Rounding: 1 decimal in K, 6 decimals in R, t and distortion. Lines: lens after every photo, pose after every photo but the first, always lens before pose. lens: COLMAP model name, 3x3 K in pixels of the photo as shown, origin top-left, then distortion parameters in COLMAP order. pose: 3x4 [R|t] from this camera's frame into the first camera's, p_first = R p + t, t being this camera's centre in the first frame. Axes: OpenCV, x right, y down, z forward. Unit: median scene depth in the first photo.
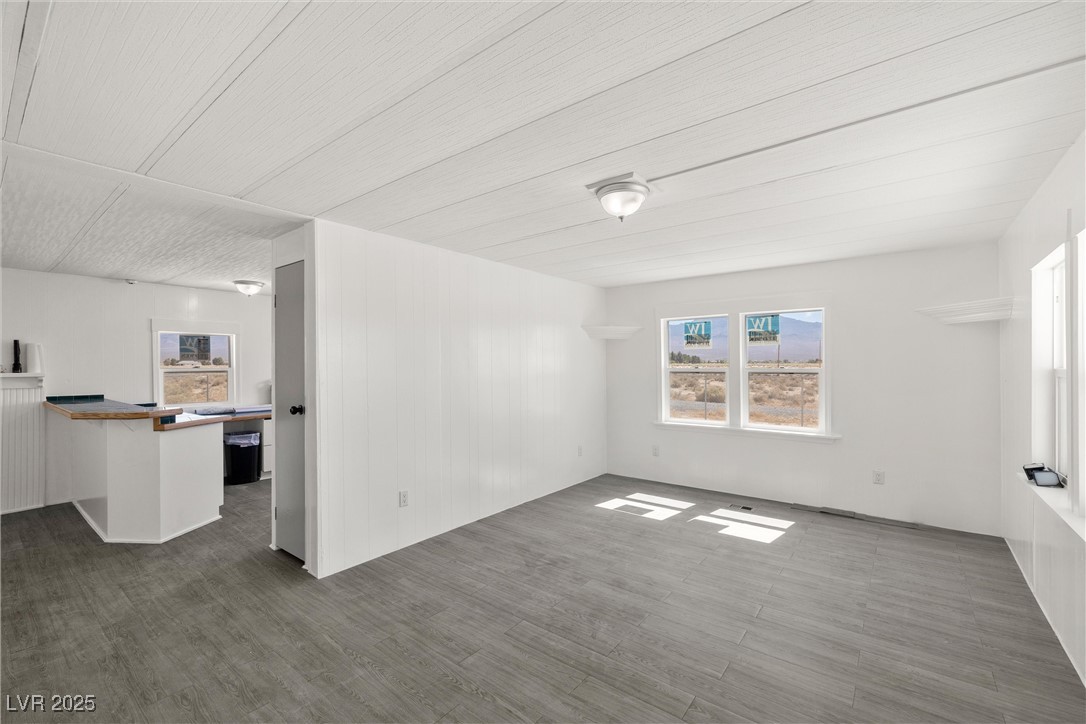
lens RADIAL K [[456.1, 0, 545.2], [0, 456.1, 365.5], [0, 0, 1]] dist [-0.002822, -0.000485]
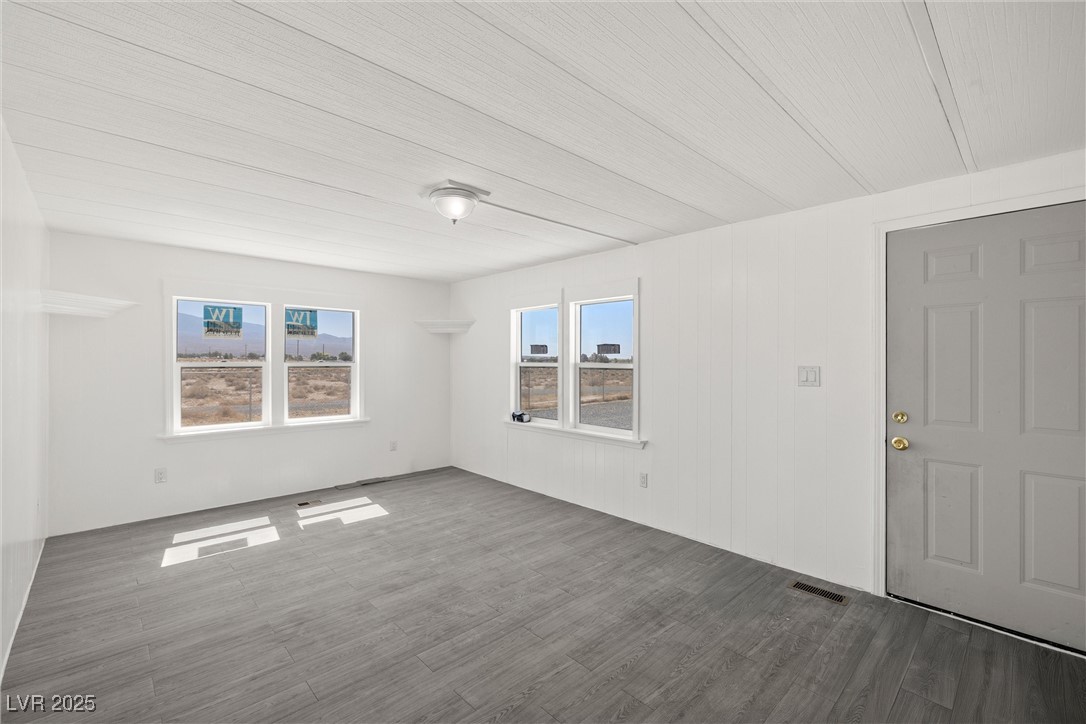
lens RADIAL K [[463.2, 0, 537.4], [0, 463.2, 361.3], [0, 0, 1]] dist [0.000310, 0.000214]
pose [[0.159961, 0.002515, 0.987120, -0.527263], [-0.005592, 0.999983, -0.001641, 0.003219], [-0.987107, -0.005257, 0.159973, 0.385223]]
